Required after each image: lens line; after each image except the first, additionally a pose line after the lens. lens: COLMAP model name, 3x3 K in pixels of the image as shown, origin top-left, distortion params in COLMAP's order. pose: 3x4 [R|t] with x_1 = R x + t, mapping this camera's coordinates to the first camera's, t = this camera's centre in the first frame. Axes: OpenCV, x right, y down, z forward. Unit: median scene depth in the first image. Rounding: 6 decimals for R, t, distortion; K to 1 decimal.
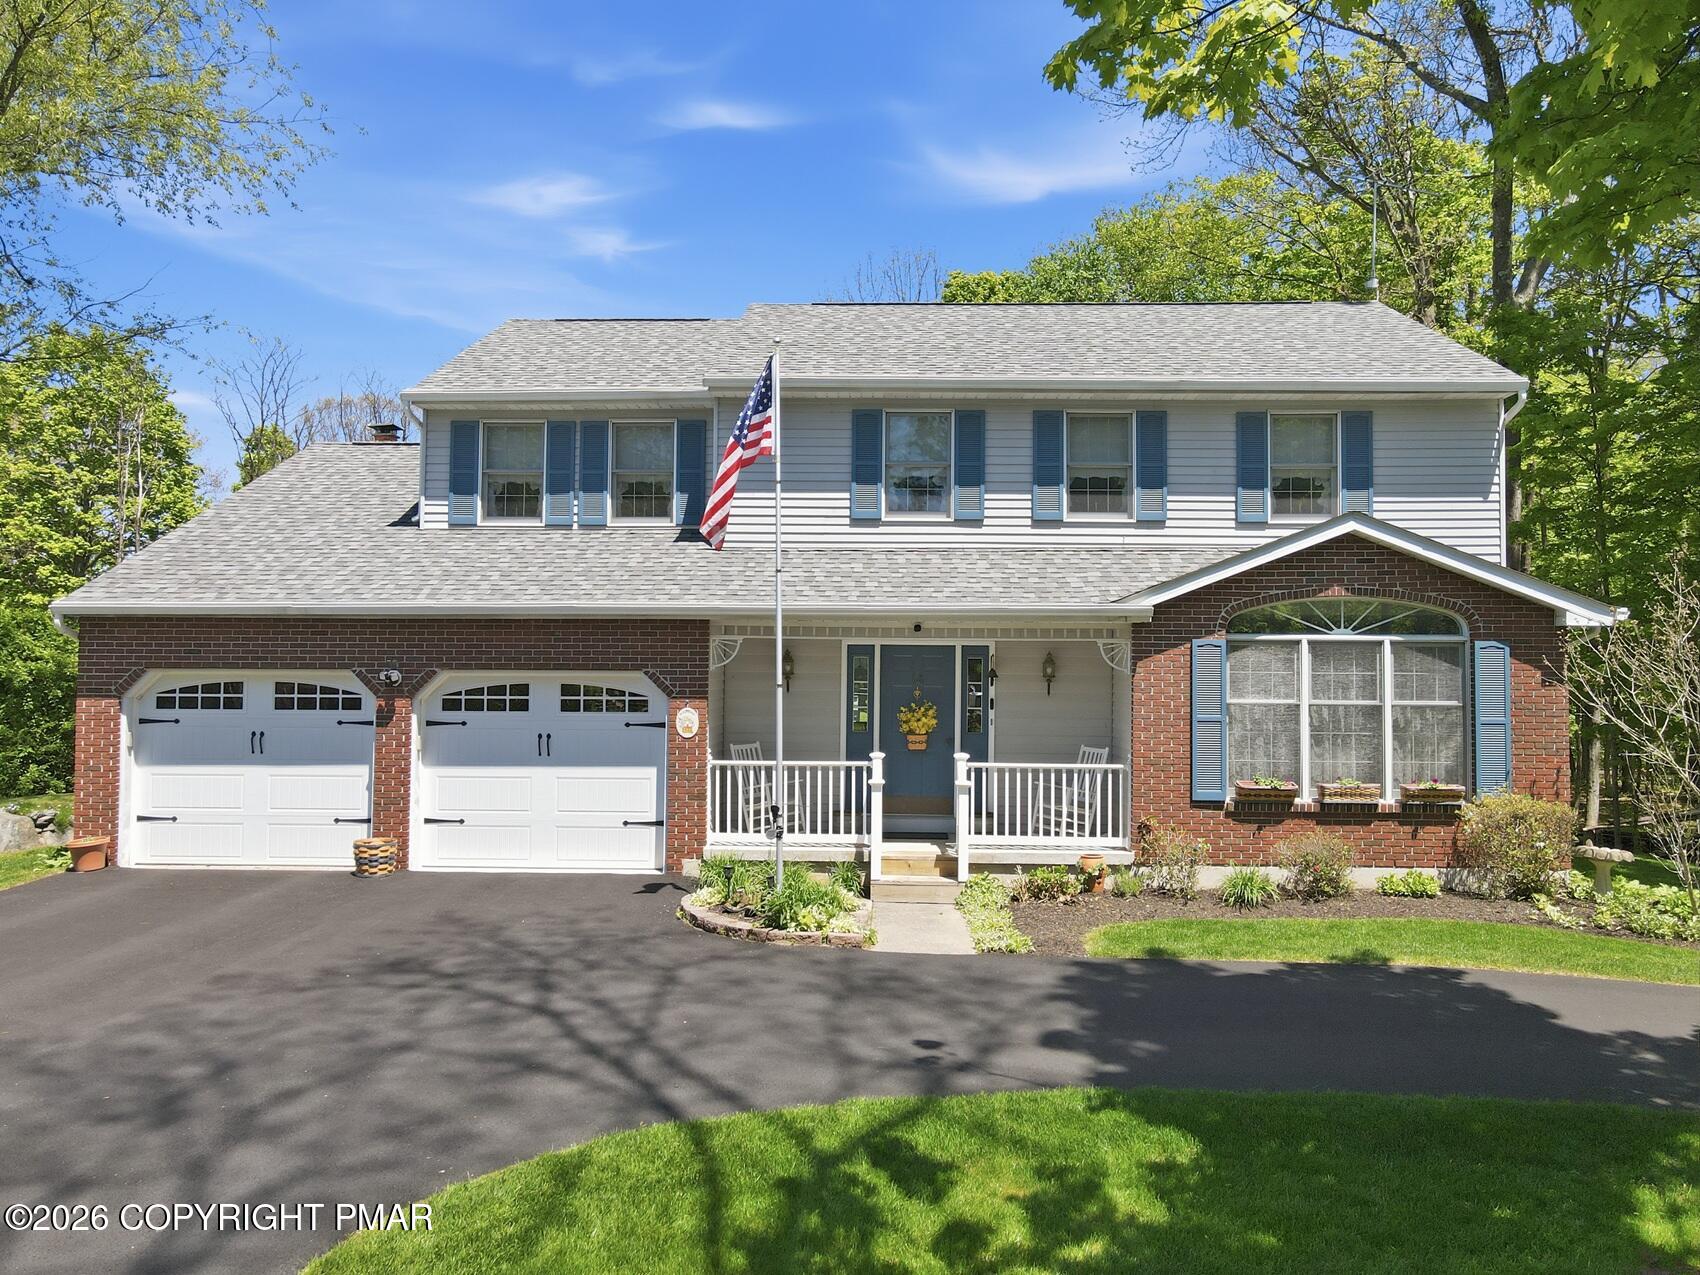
lens RADIAL K [[1241.5, 0, 854.8], [0, 1241.5, 634.5], [0, 0, 1]] dist [-0.013824, 0.055011]
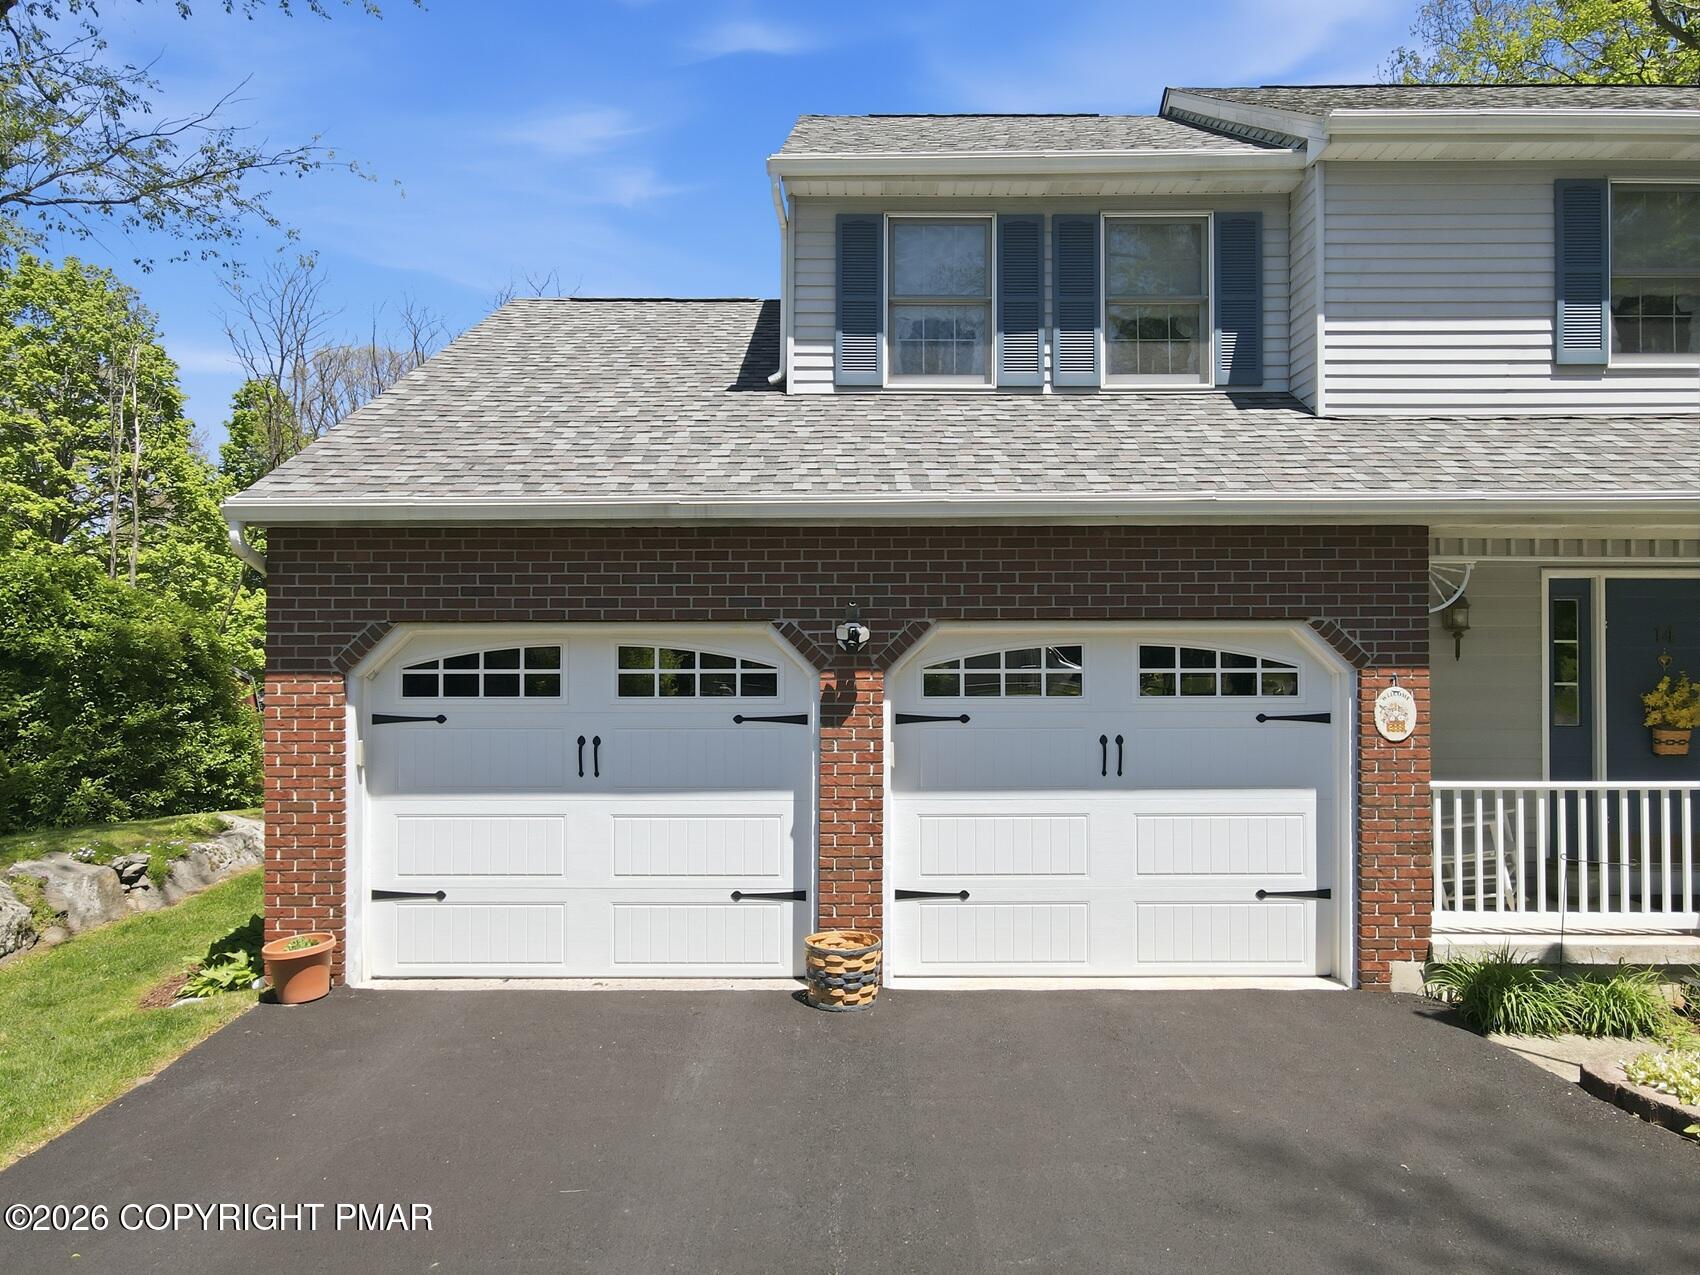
lens RADIAL K [[1249.6, 0, 854.7], [0, 1249.6, 633.5], [0, 0, 1]] dist [-0.009512, 0.039302]
pose [[0.999515, -0.007355, 0.030244, -0.381580], [0.006940, 0.999881, 0.013810, 0.025606], [-0.030342, -0.013594, 0.999447, 0.444130]]
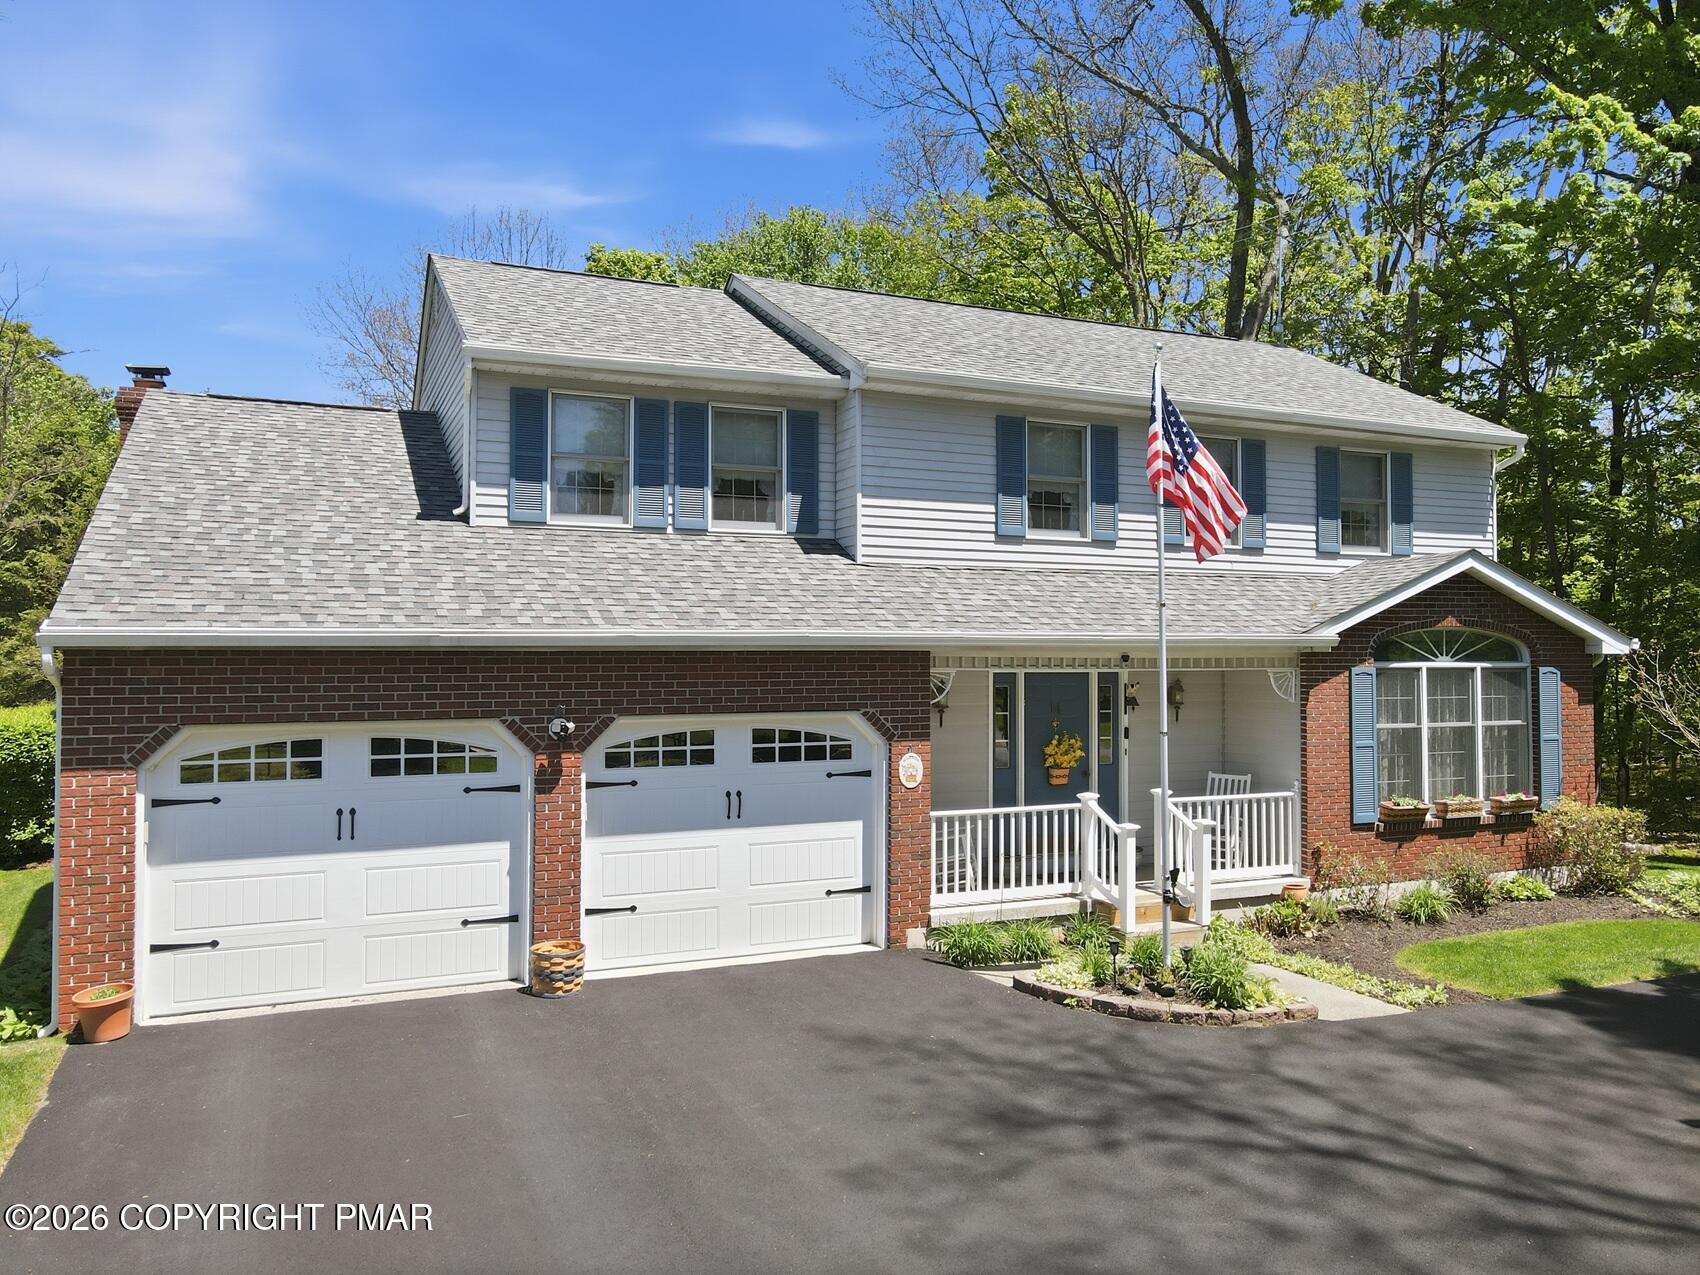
lens RADIAL K [[1253.3, 0, 862.1], [0, 1253.3, 635.8], [0, 0, 1]] dist [-0.000473, 0.009911]
pose [[0.899838, 0.000950, 0.436224, -0.531311], [-0.005297, 0.999948, 0.008748, -0.028719], [-0.436192, -0.010183, 0.899796, 0.229176]]
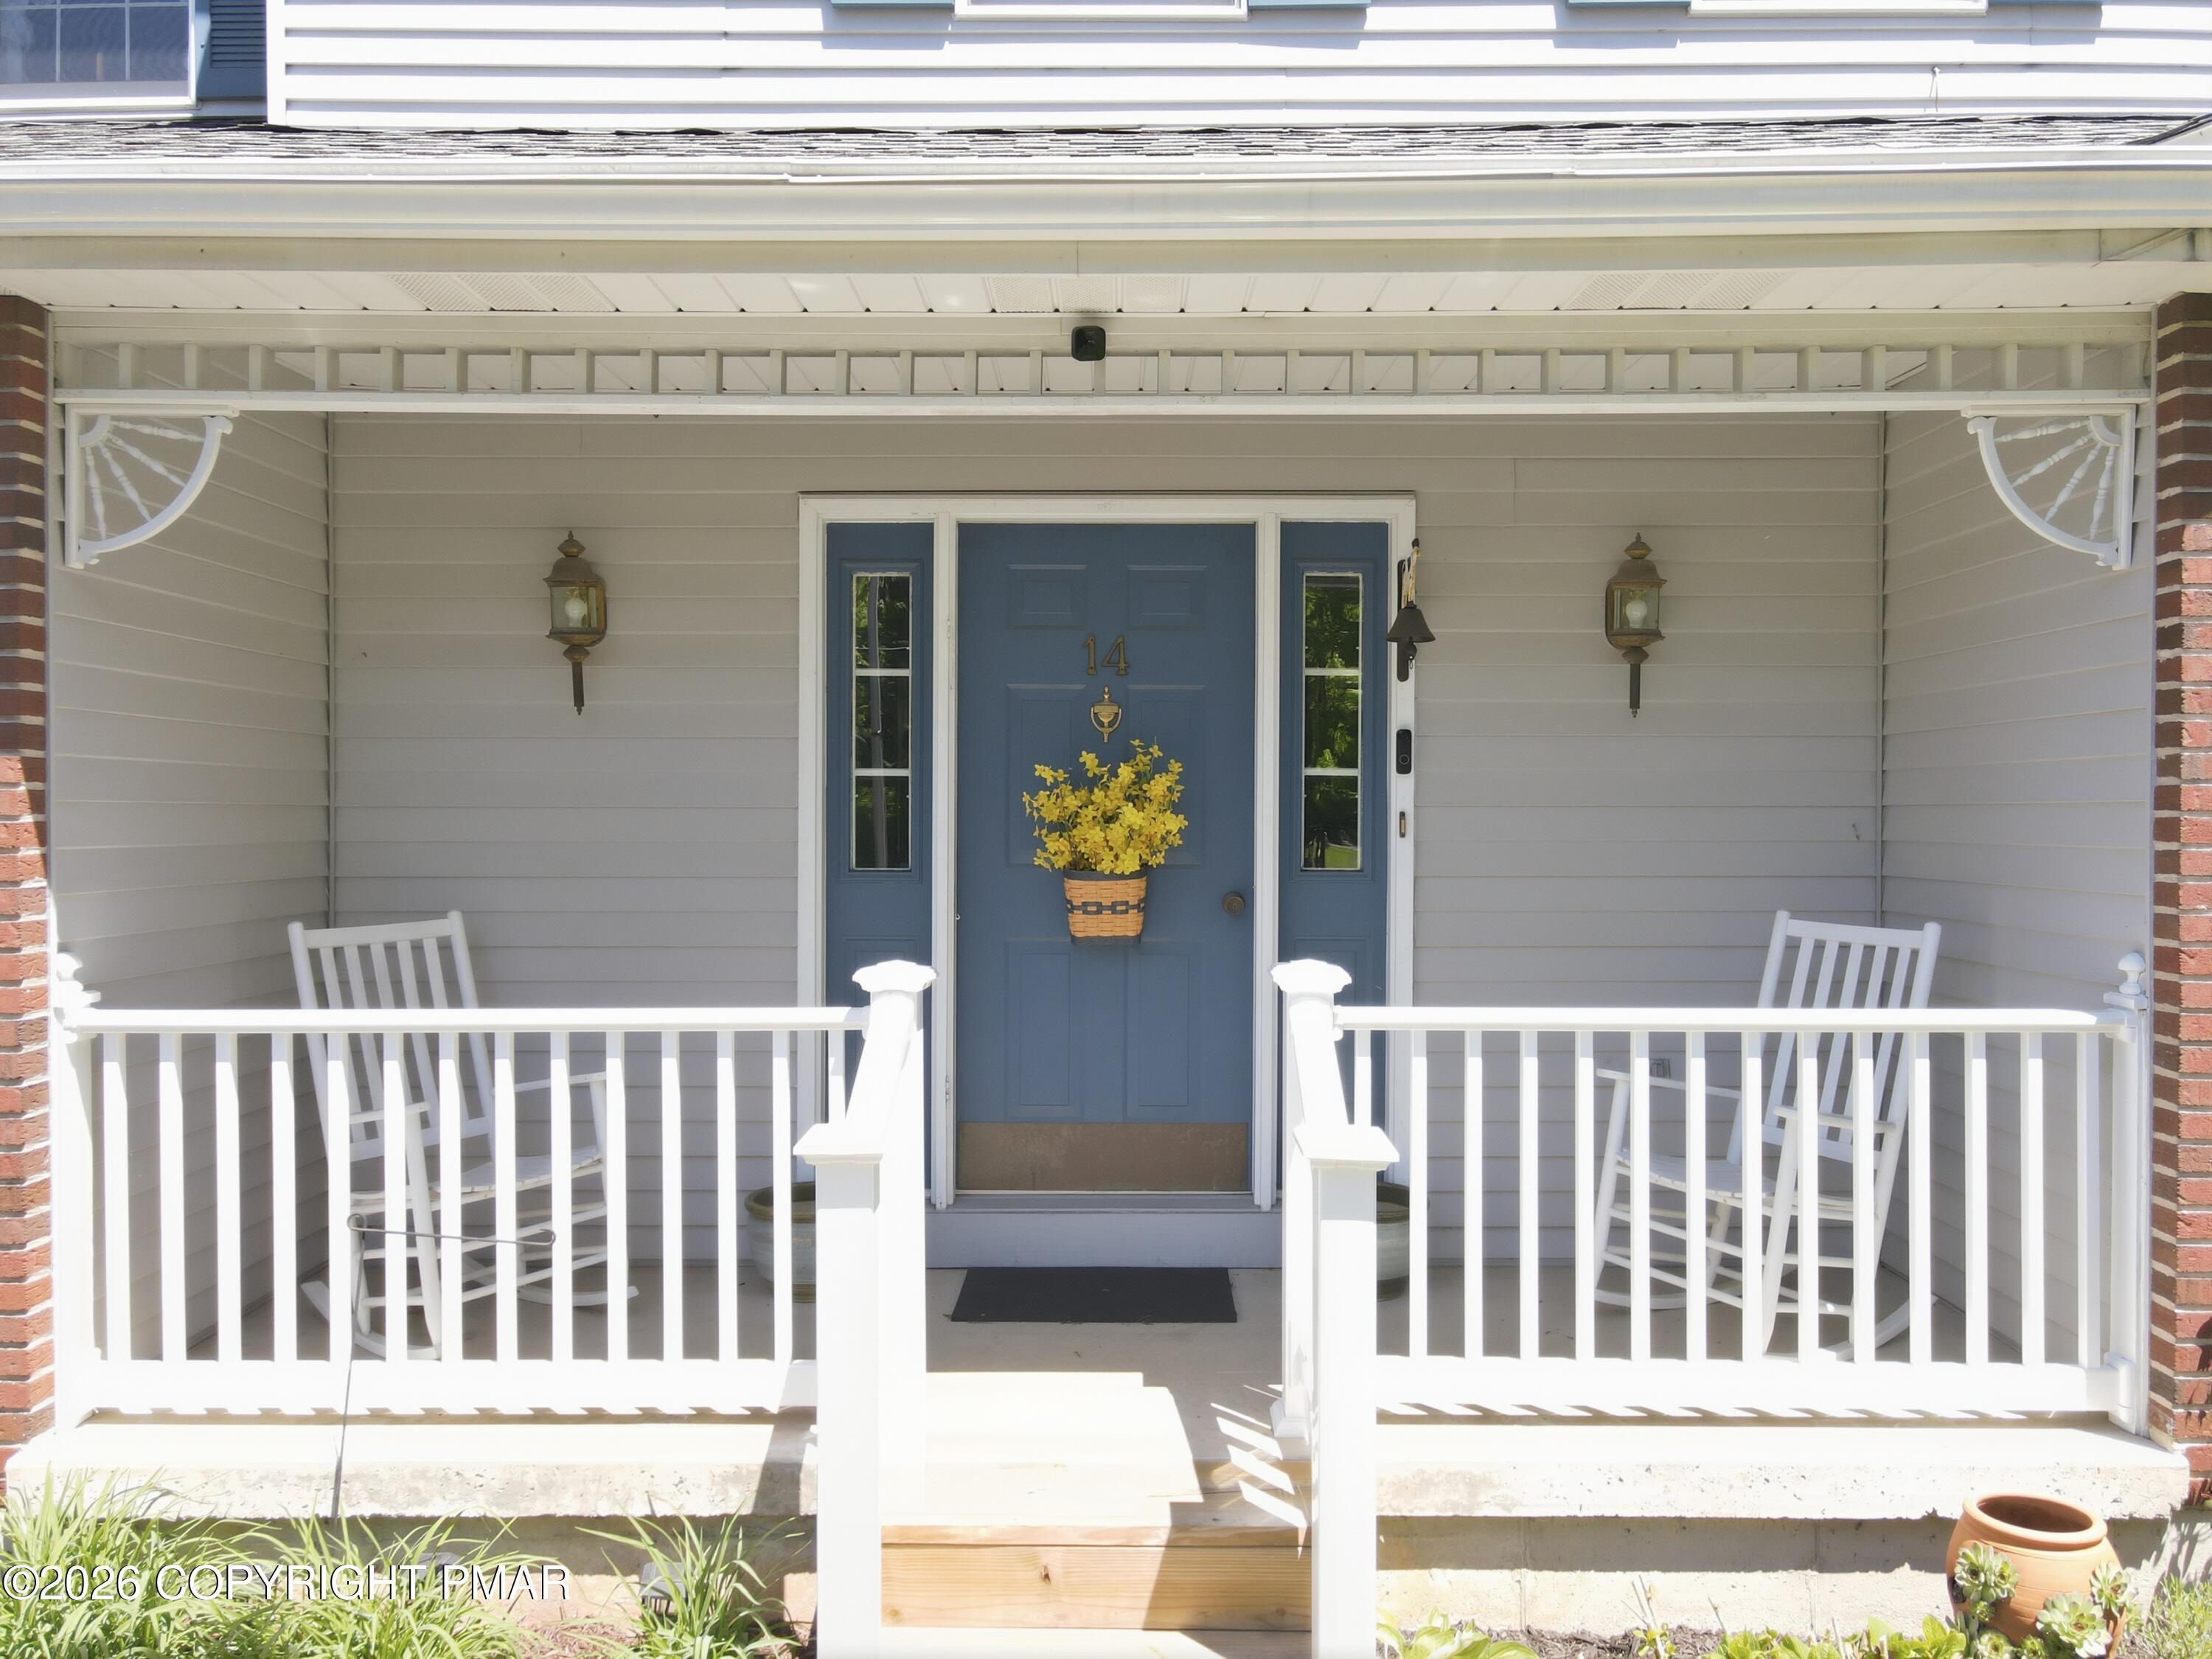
lens RADIAL K [[1623.2, 0, 1106.2], [0, 1623.2, 824.3], [0, 0, 1]] dist [0.004761, 0.010513]
pose [[0.999590, -0.008635, 0.027306, 0.044447], [0.007579, 0.999228, 0.038539, 0.061174], [-0.027618, -0.038316, 0.998884, 0.719424]]
